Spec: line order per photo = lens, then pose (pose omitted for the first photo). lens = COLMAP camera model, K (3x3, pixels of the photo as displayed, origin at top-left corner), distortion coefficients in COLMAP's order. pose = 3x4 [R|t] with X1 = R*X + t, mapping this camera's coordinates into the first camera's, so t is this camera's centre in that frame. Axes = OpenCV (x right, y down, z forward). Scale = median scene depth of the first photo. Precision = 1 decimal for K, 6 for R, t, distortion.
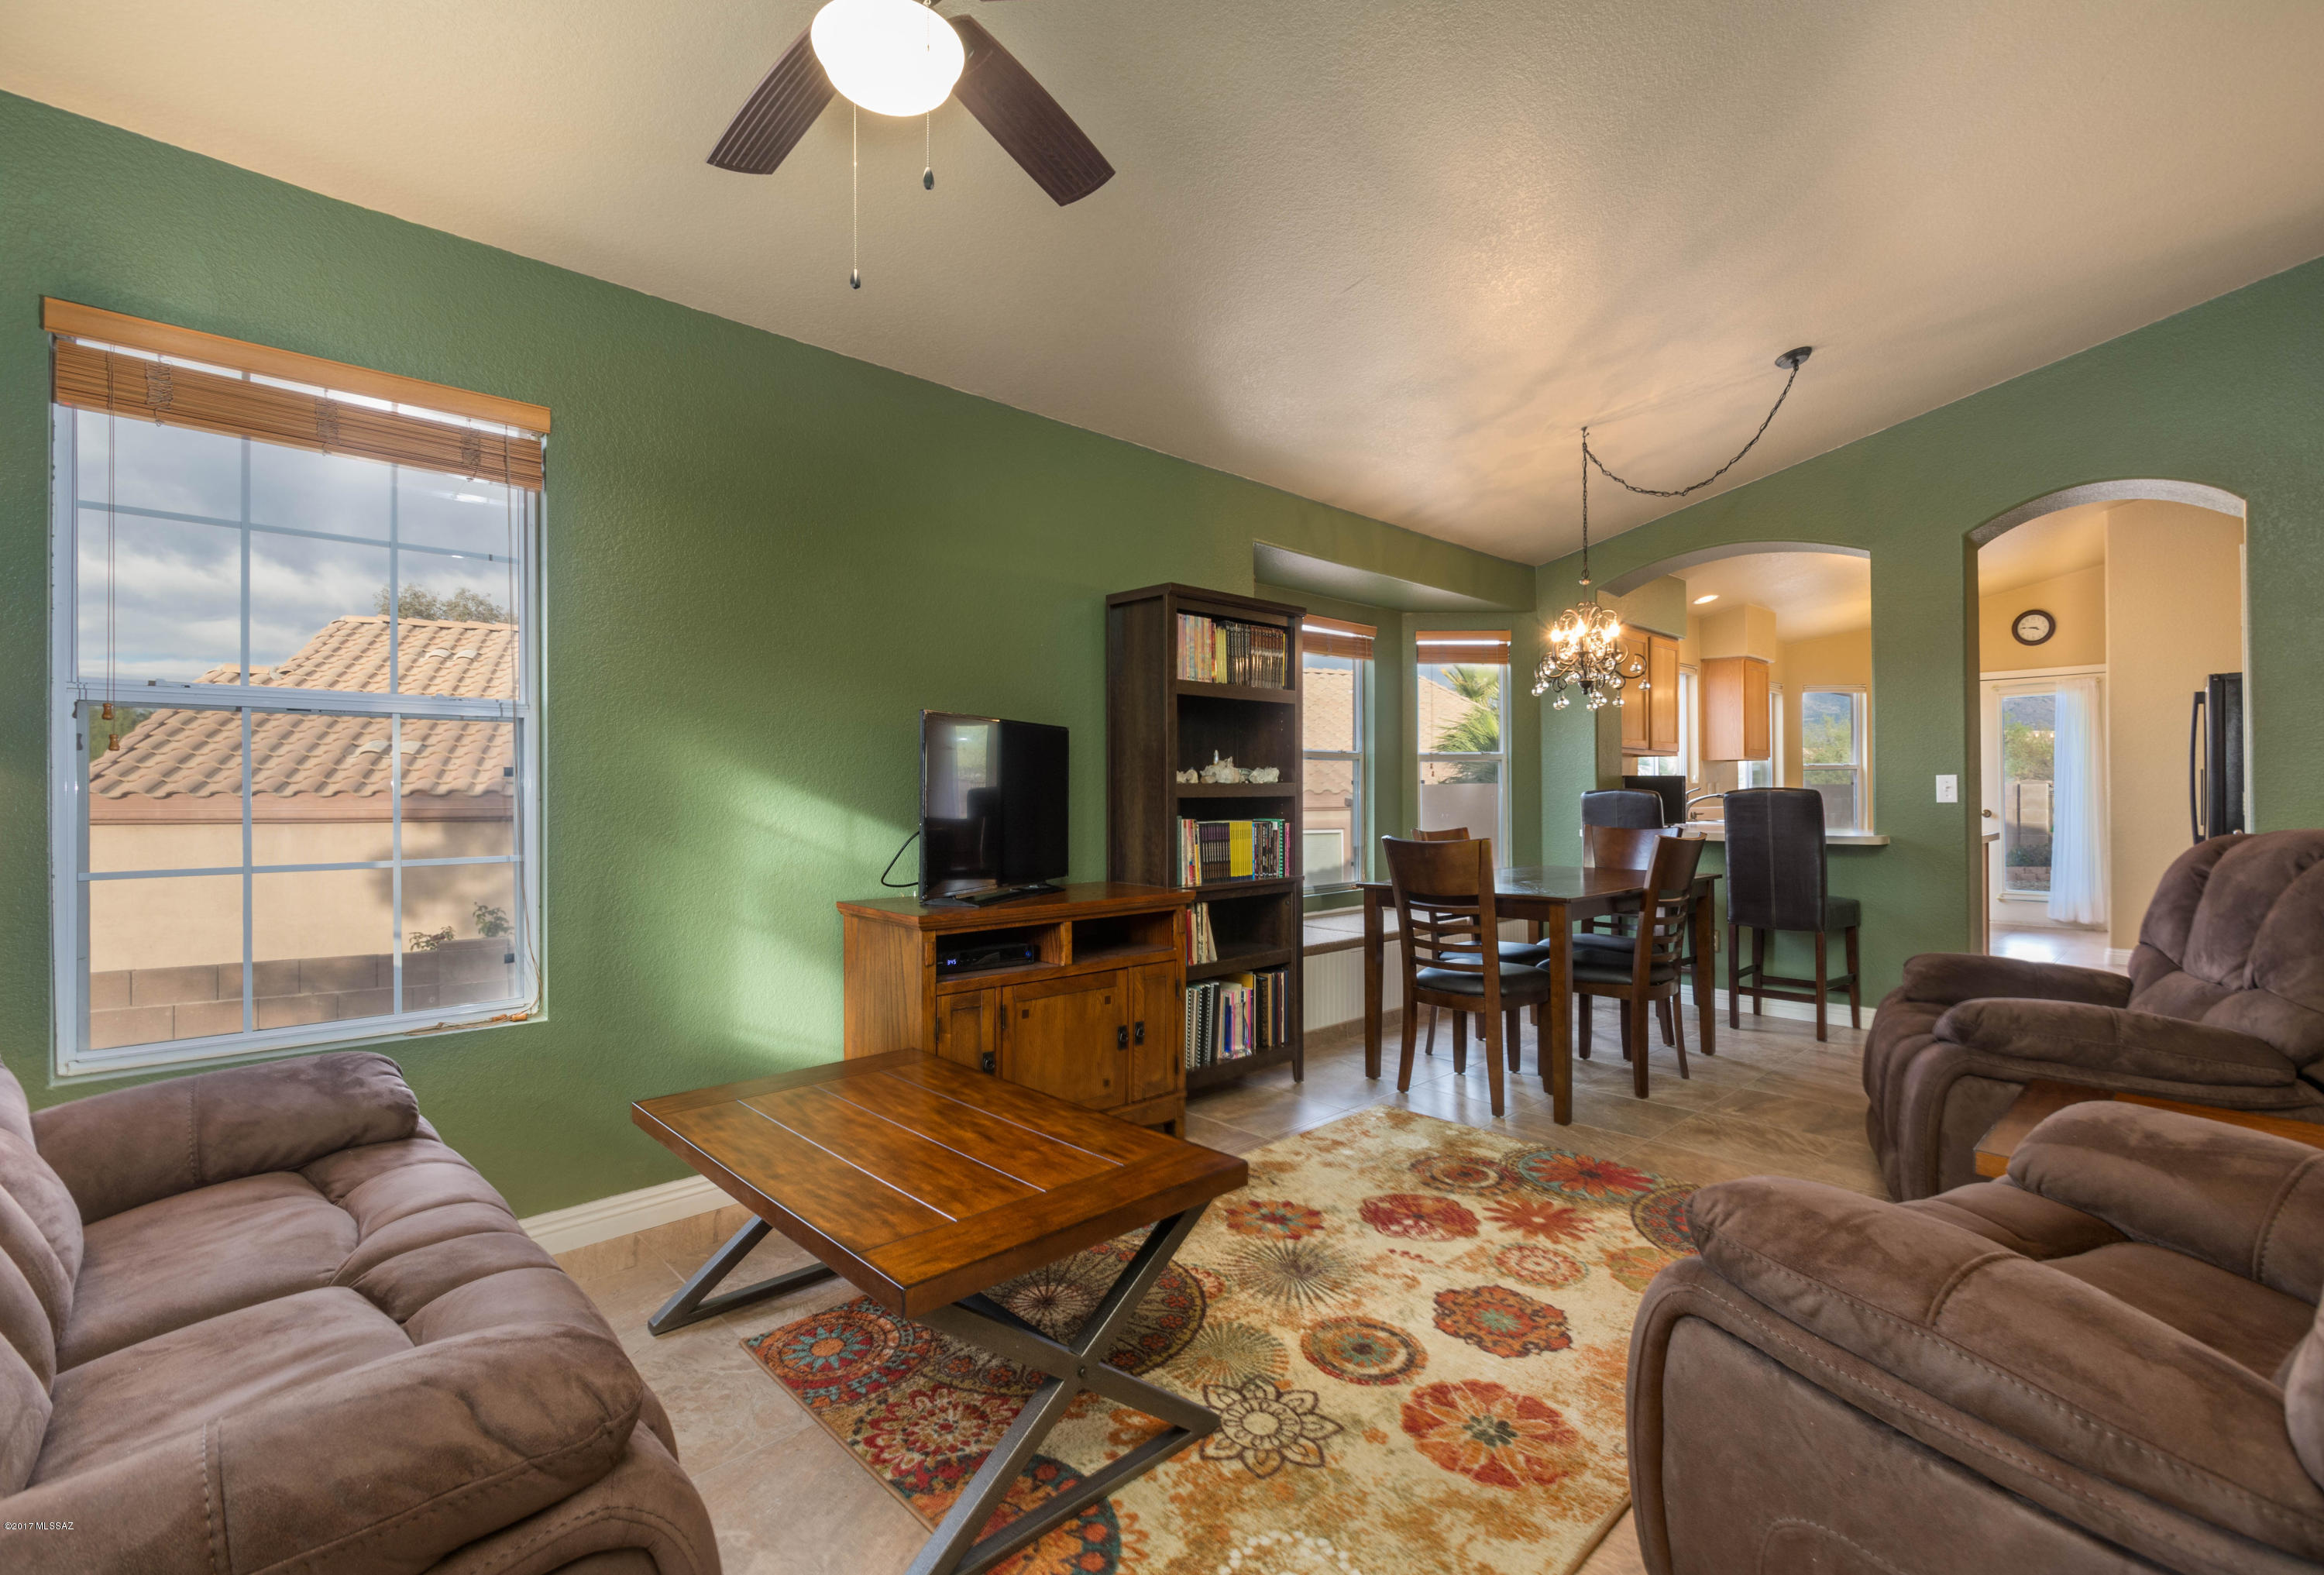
lens RADIAL K [[1043.4, 0, 1158.8], [0, 1043.4, 790.0], [0, 0, 1]] dist [0.001928, -0.000345]
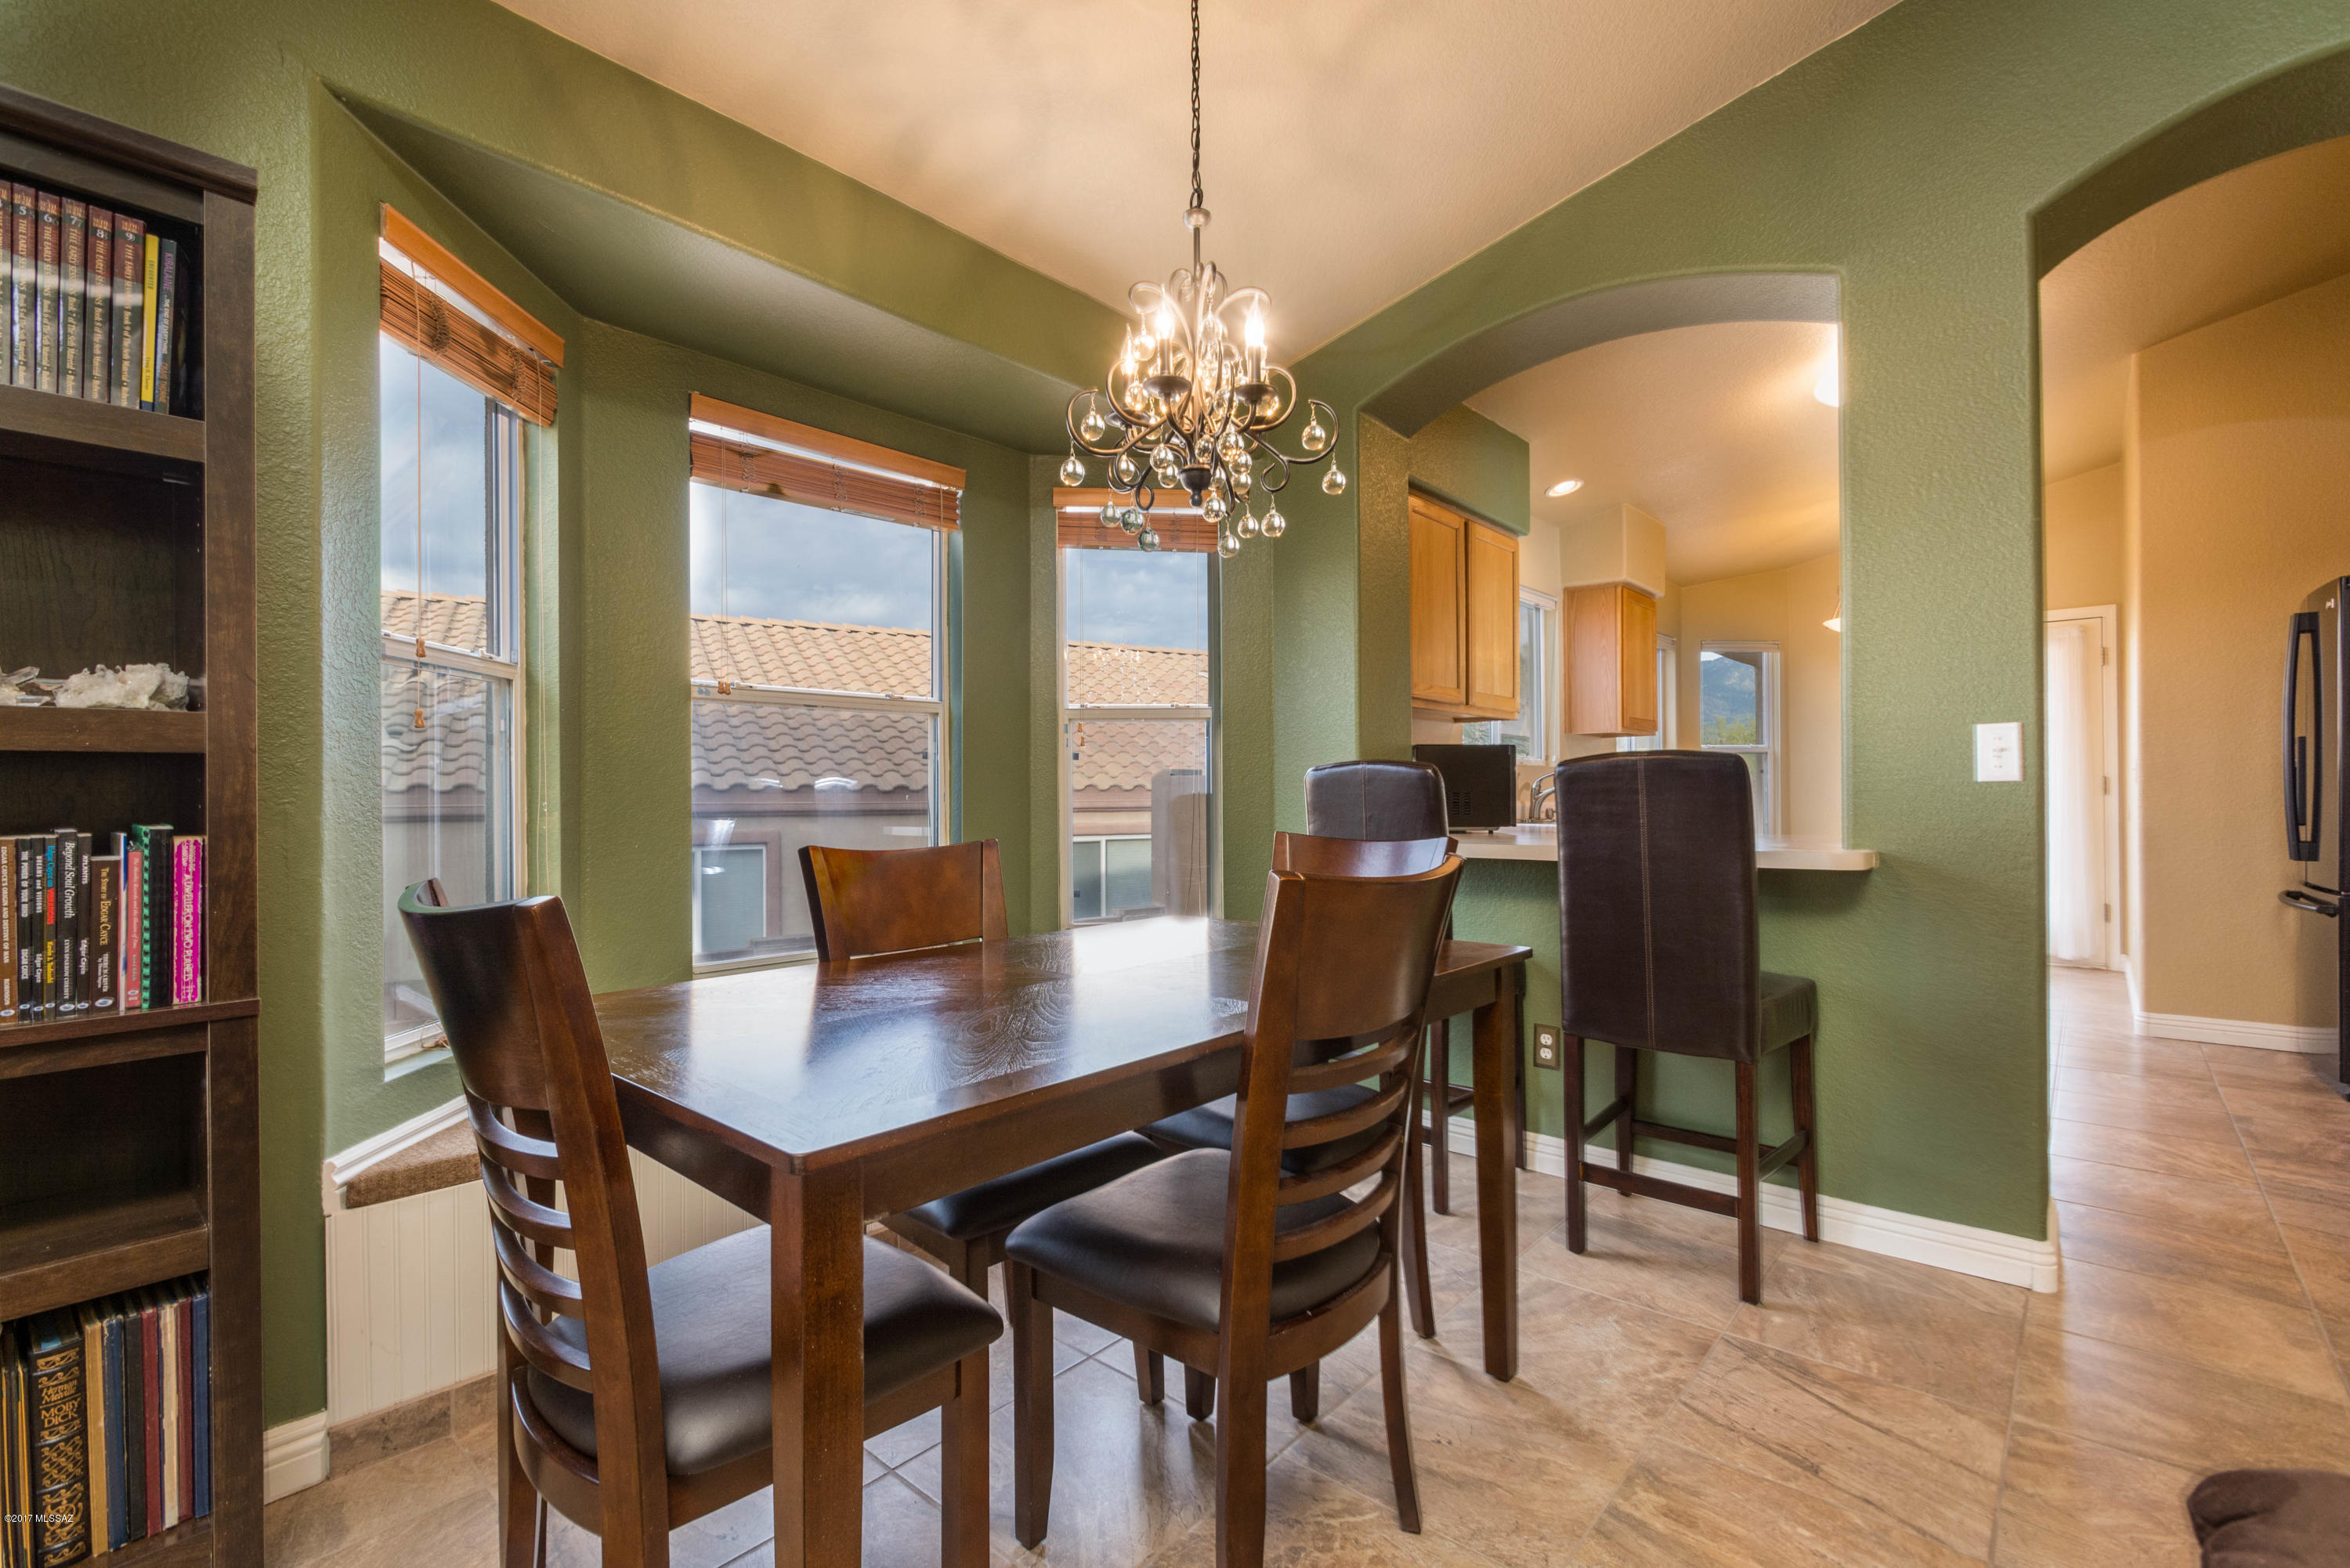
lens RADIAL K [[1080.0, 0, 1178.5], [0, 1080.0, 781.9], [0, 0, 1]] dist [-0.000174, -0.000050]
pose [[0.994728, -0.000734, 0.102547, 0.329067], [0.001496, 0.999972, -0.007357, 0.014984], [-0.102538, 0.007471, 0.994701, 0.539781]]
